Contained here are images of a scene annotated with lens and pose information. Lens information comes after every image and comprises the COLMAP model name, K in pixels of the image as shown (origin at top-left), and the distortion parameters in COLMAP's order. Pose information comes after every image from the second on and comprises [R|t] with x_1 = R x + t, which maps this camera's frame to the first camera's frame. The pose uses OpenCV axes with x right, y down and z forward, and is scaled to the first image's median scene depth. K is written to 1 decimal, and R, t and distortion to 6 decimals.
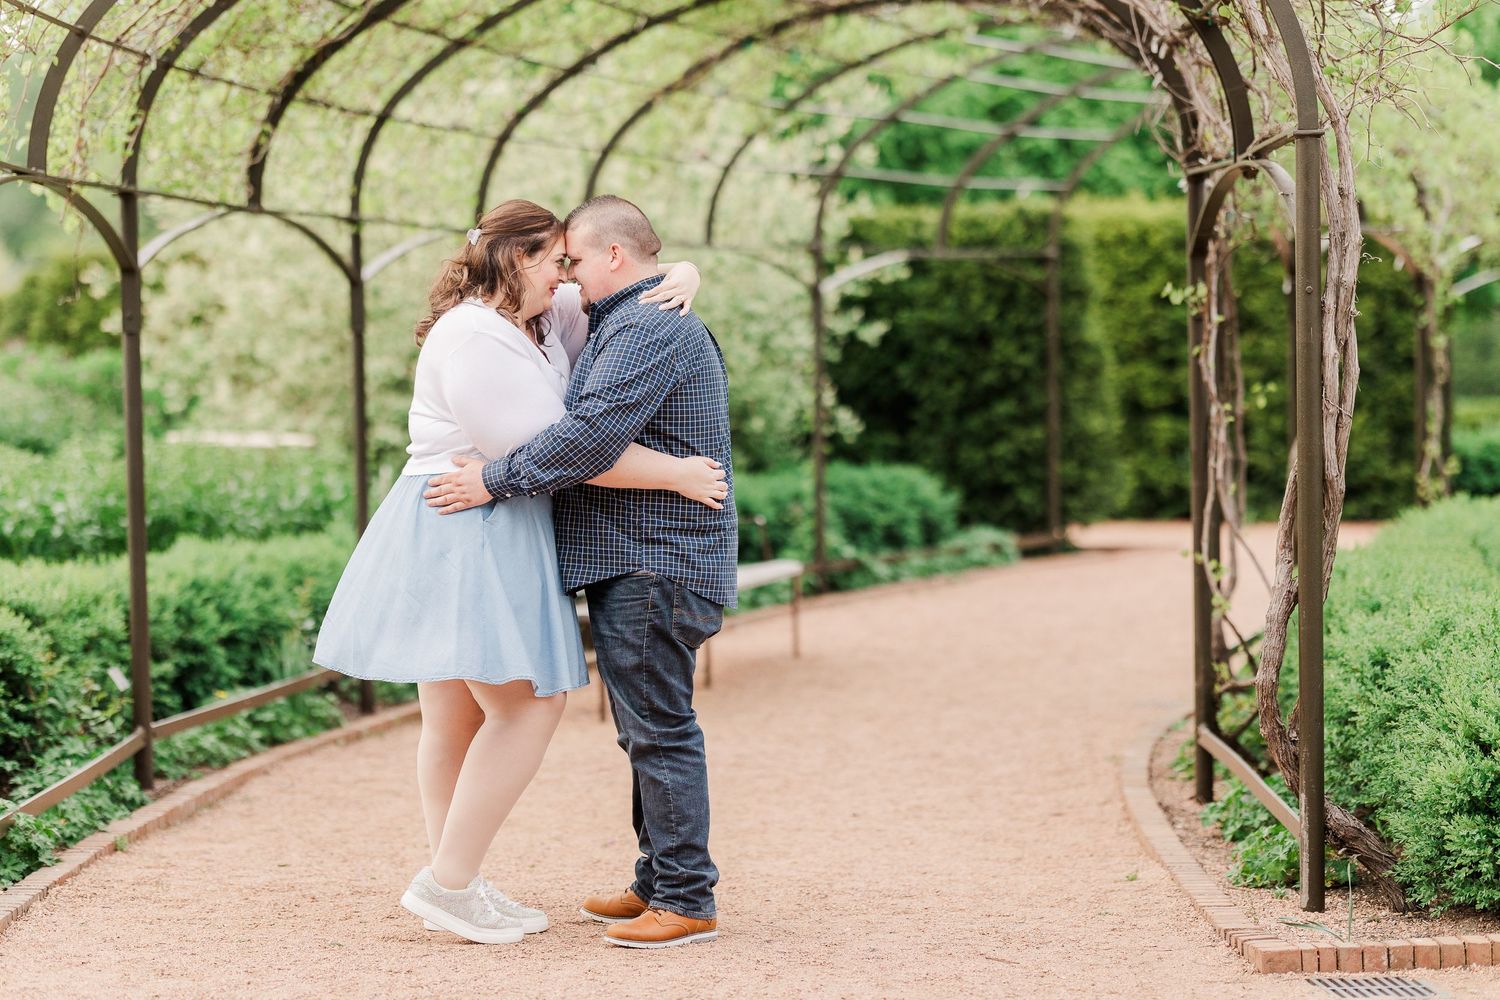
lens RADIAL K [[3865.3, 0, 665.5], [0, 3865.3, 556.0], [0, 0, 1]] dist [0.007381, -0.636344]
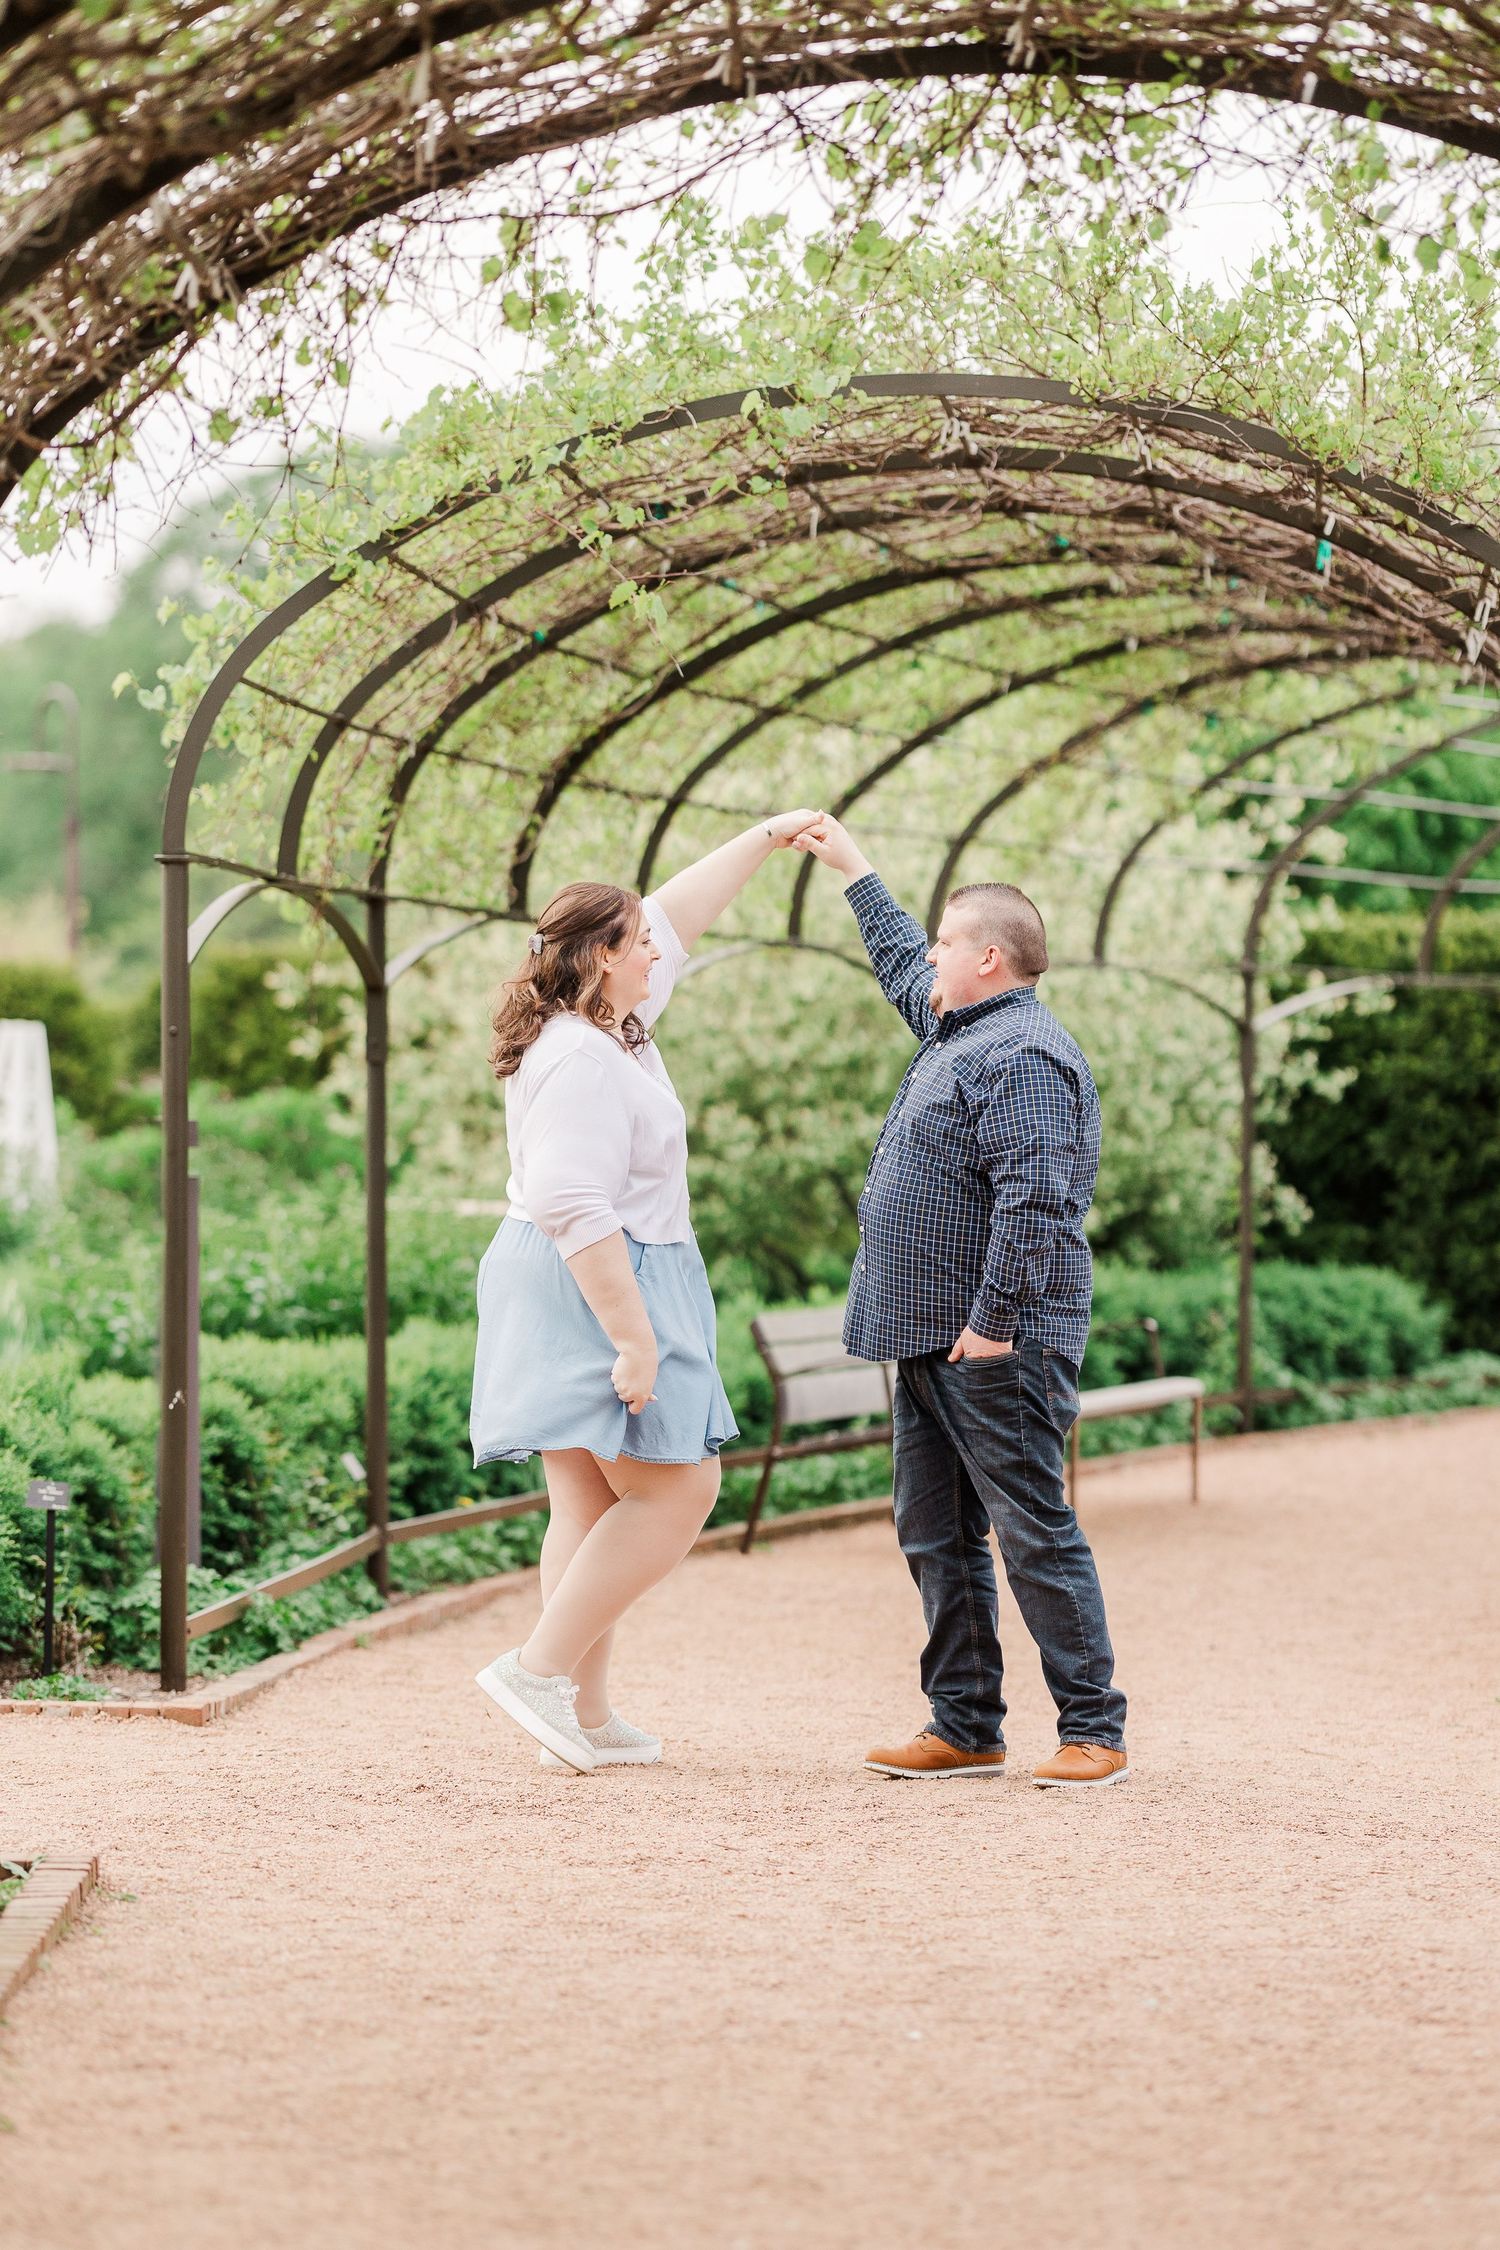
lens RADIAL K [[5798.0, 0, 750.3], [0, 5798.0, 1262.4], [0, 0, 1]] dist [0.007381, -0.636344]
pose [[0.998128, 0.022250, -0.056976, 0.012823], [-0.023738, 0.999391, -0.025578, 0.012203], [0.056372, 0.026882, 0.998048, -0.194678]]
